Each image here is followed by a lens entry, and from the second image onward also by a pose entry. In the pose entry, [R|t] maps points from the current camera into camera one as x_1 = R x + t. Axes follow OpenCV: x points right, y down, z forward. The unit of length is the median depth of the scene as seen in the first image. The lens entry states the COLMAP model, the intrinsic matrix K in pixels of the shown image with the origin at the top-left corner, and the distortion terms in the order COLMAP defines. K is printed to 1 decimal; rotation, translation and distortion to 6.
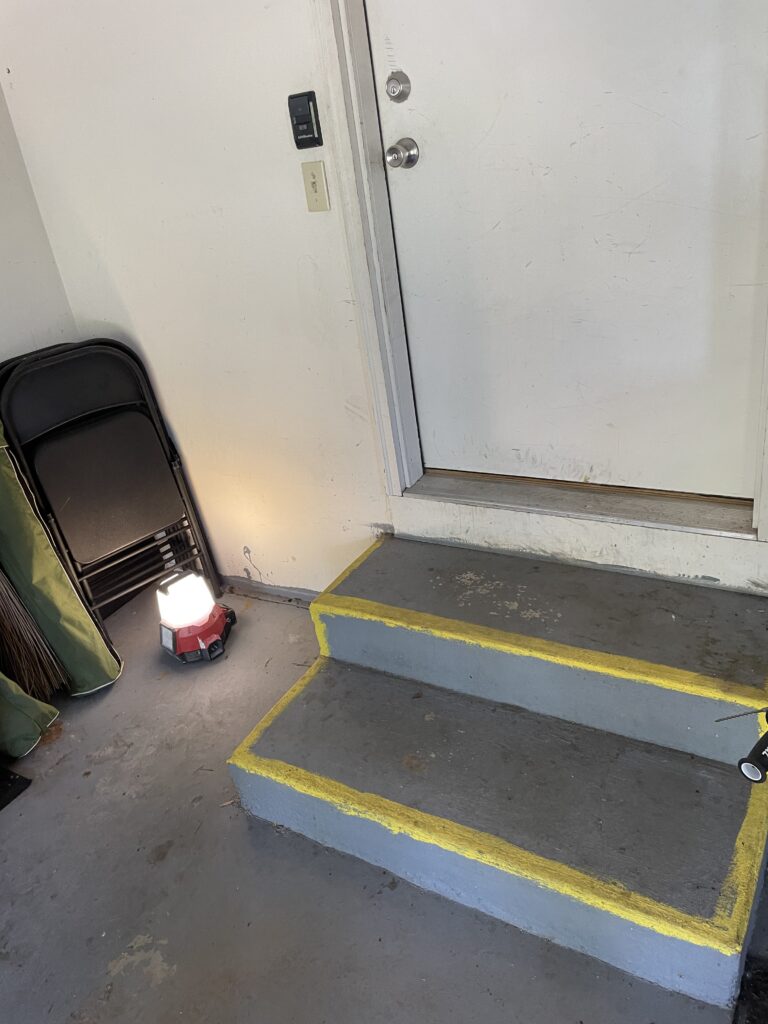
lens RADIAL K [[776.0, 0, 370.2], [0, 776.0, 515.5], [0, 0, 1]] dist [0.115954, -0.143849]
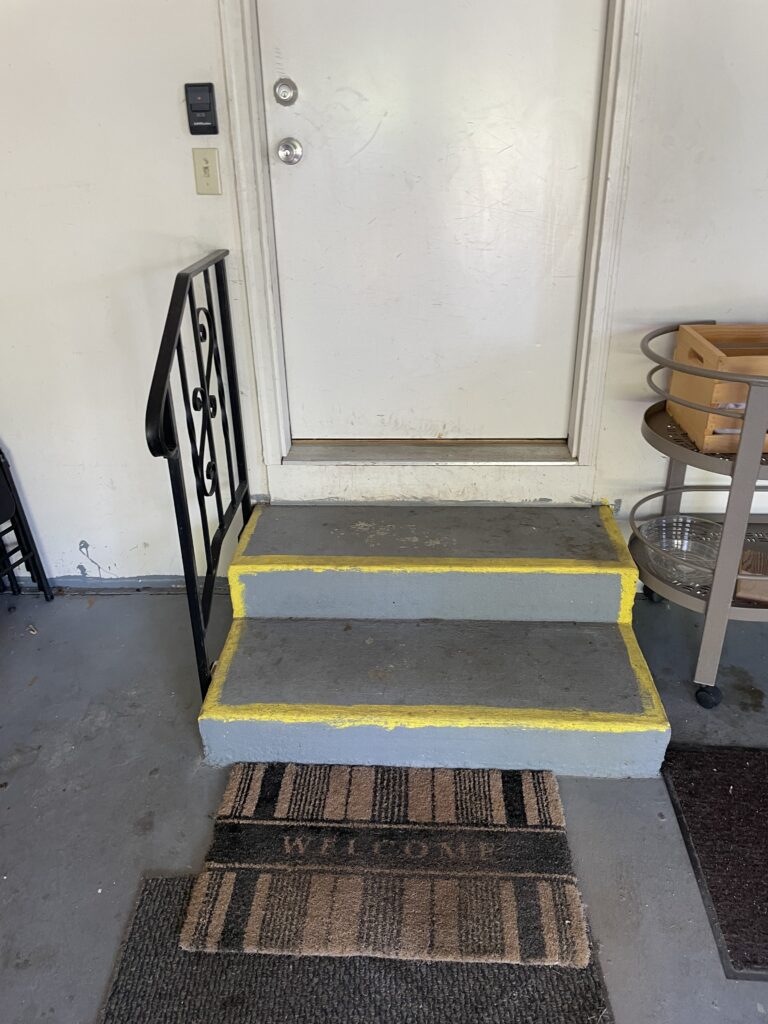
lens RADIAL K [[776.0, 0, 370.2], [0, 776.0, 515.5], [0, 0, 1]] dist [0.115954, -0.143849]
pose [[0.878495, -0.094044, 0.468404, -0.436189], [0.111811, 0.993677, -0.010195, 0.084781], [-0.464483, 0.061329, 0.883456, -0.021850]]
